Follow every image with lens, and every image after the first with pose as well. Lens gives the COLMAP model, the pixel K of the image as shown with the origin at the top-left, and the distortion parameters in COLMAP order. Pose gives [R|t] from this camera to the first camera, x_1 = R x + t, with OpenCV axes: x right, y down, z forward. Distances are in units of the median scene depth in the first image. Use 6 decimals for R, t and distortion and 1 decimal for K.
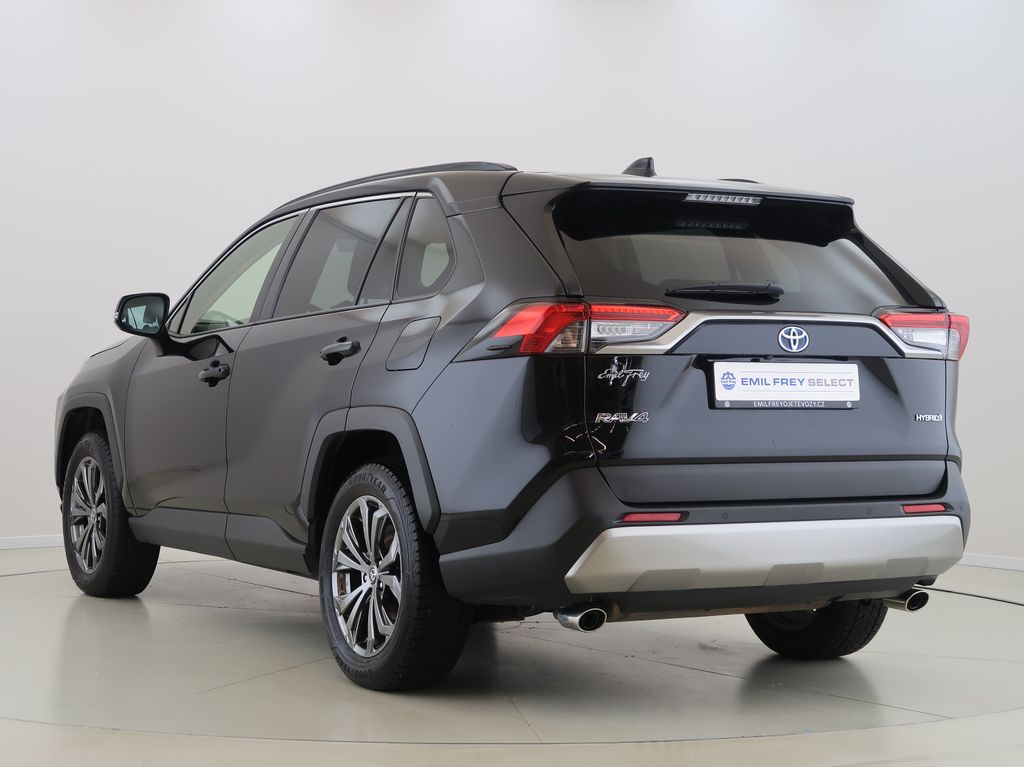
lens RADIAL K [[1374.3, 0, 510.7], [0, 1374.3, 383.3], [0, 0, 1]] dist [-0.093393, 0.000000]
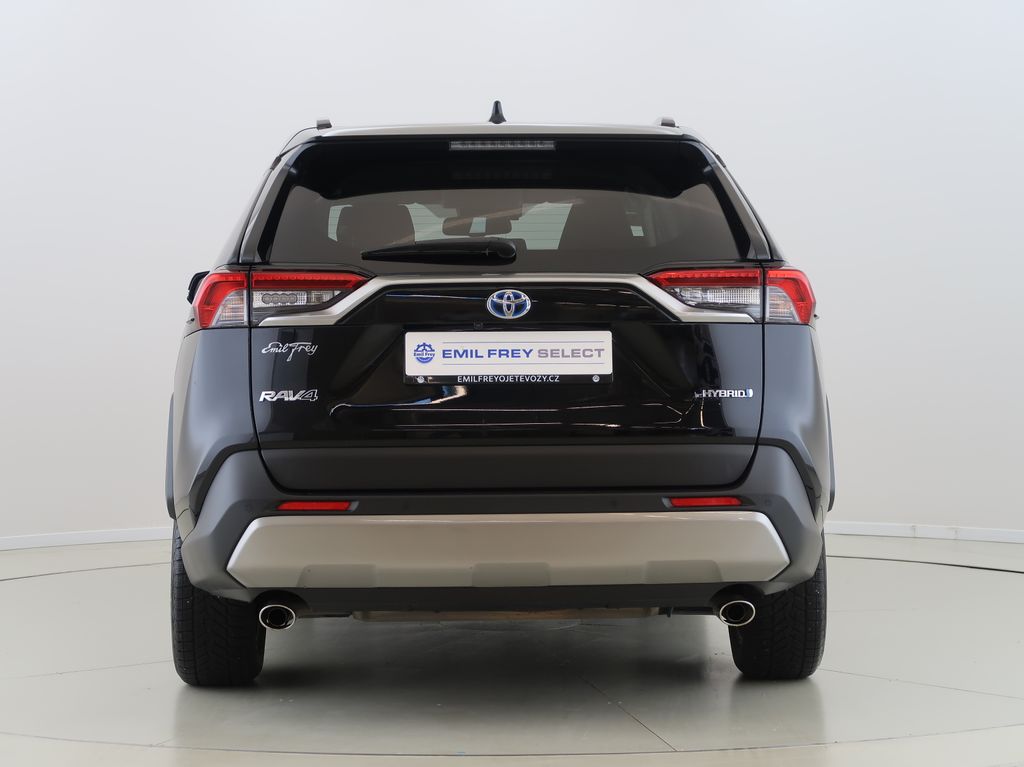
lens RADIAL K [[1454.8, 0, 512.4], [0, 1454.8, 383.7], [0, 0, 1]] dist [-0.143156, 0.000000]
pose [[0.959353, -0.005845, -0.282149, 0.465980], [0.012496, 0.999685, 0.021782, -0.001832], [0.281932, -0.024423, 0.959123, 0.116228]]
